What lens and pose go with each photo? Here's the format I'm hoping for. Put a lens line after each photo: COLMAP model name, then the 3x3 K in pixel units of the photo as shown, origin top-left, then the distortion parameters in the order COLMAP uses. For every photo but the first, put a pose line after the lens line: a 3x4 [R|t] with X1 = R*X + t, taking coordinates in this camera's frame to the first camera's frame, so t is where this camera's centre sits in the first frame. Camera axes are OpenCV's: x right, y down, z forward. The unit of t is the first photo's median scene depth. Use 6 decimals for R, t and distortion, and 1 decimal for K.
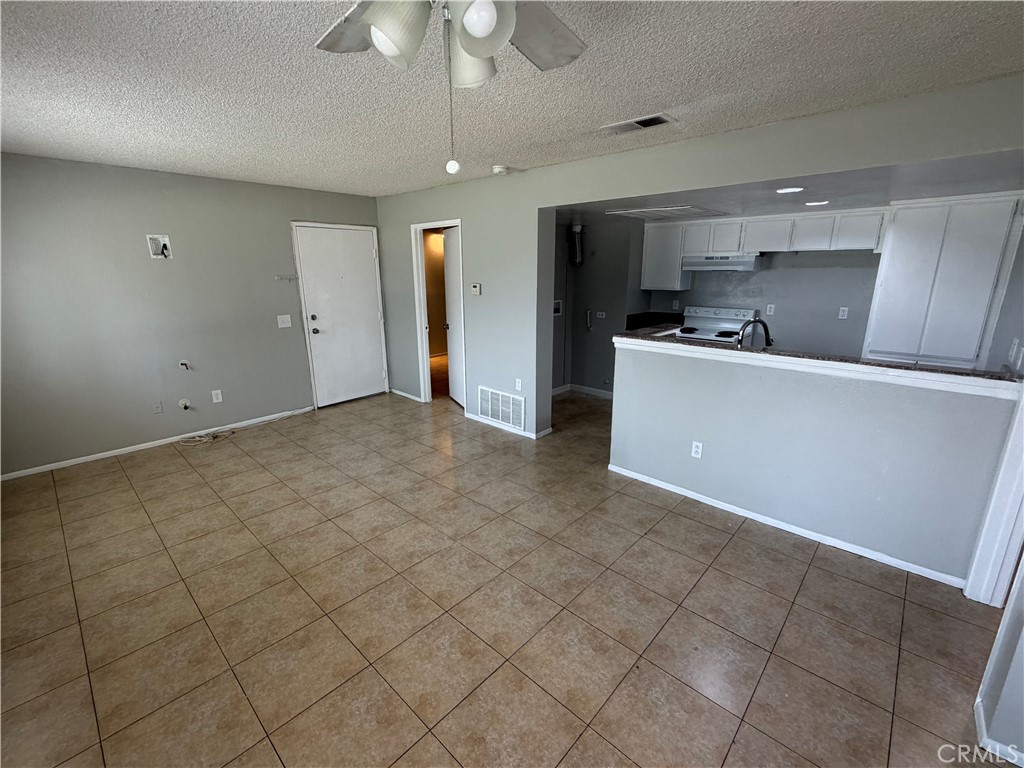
lens RADIAL K [[444.6, 0, 512.1], [0, 444.6, 383.7], [0, 0, 1]] dist [0.001471, -0.001417]
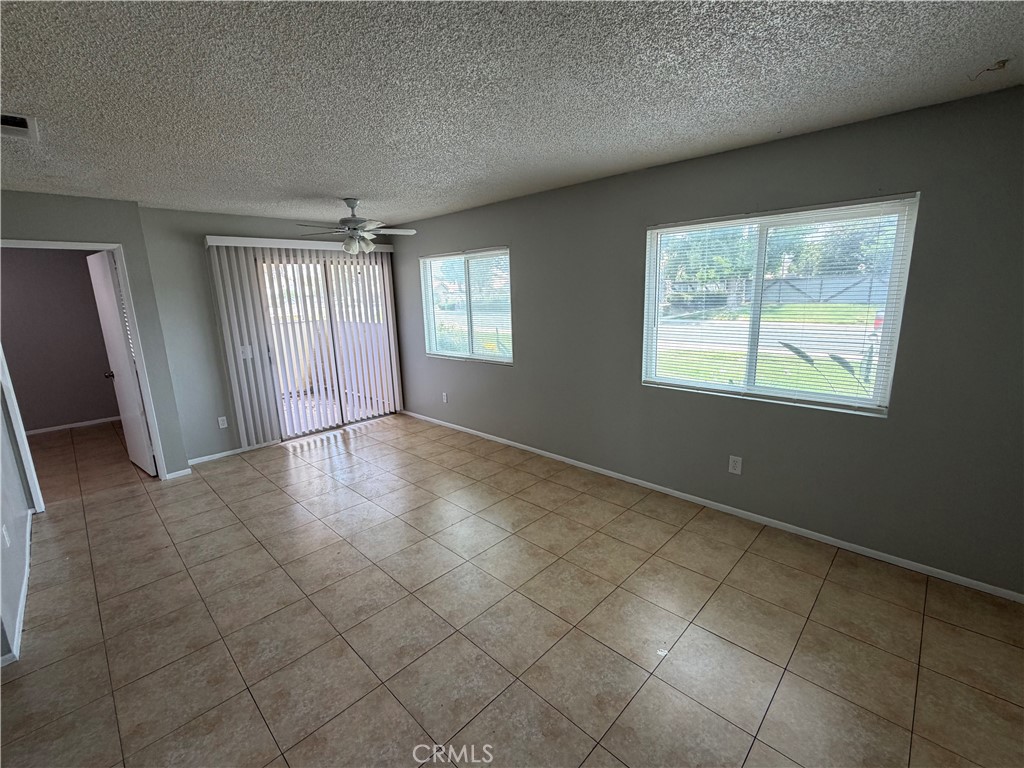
lens RADIAL K [[444.6, 0, 509.8], [0, 444.6, 387.2], [0, 0, 1]] dist [0.001471, -0.001417]
pose [[-0.999002, 0.026401, 0.036015, -0.398478], [0.039747, 0.893302, 0.447697, -0.314716], [-0.020353, 0.448682, -0.893460, 1.225594]]
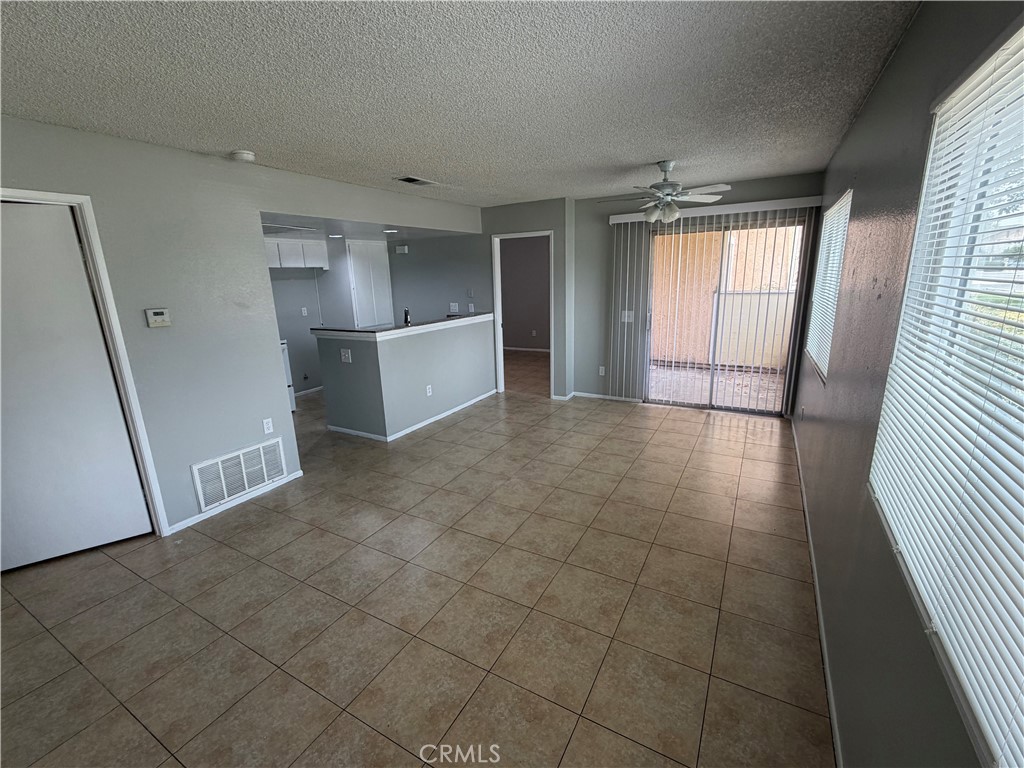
lens RADIAL K [[444.6, 0, 510.7], [0, 444.6, 383.8], [0, 0, 1]] dist [0.001471, -0.001417]
pose [[-0.228583, -0.224639, 0.947253, -0.895737], [0.273047, 0.919165, 0.283867, -0.190664], [-0.934449, 0.323531, -0.148768, 0.749125]]
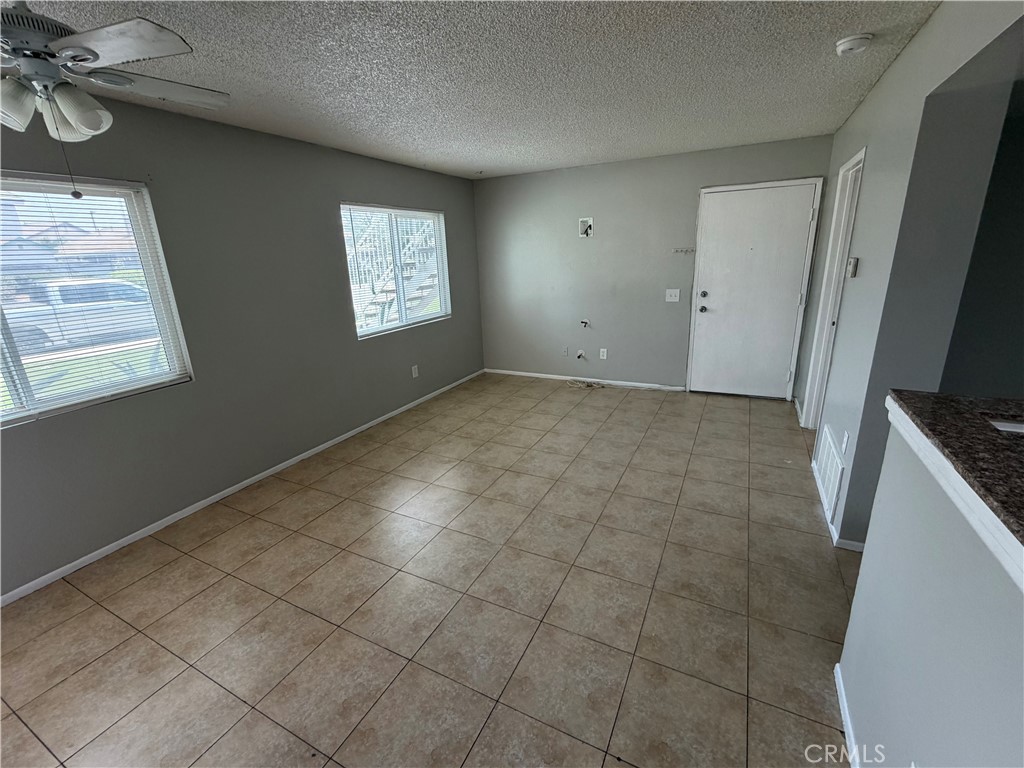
lens RADIAL K [[444.6, 0, 513.4], [0, 444.6, 387.8], [0, 0, 1]] dist [0.001471, -0.001417]
pose [[0.275176, 0.275023, -0.921217, 0.432112], [-0.204948, 0.952965, 0.223282, -0.113053], [0.939295, 0.127360, 0.318598, 0.460411]]
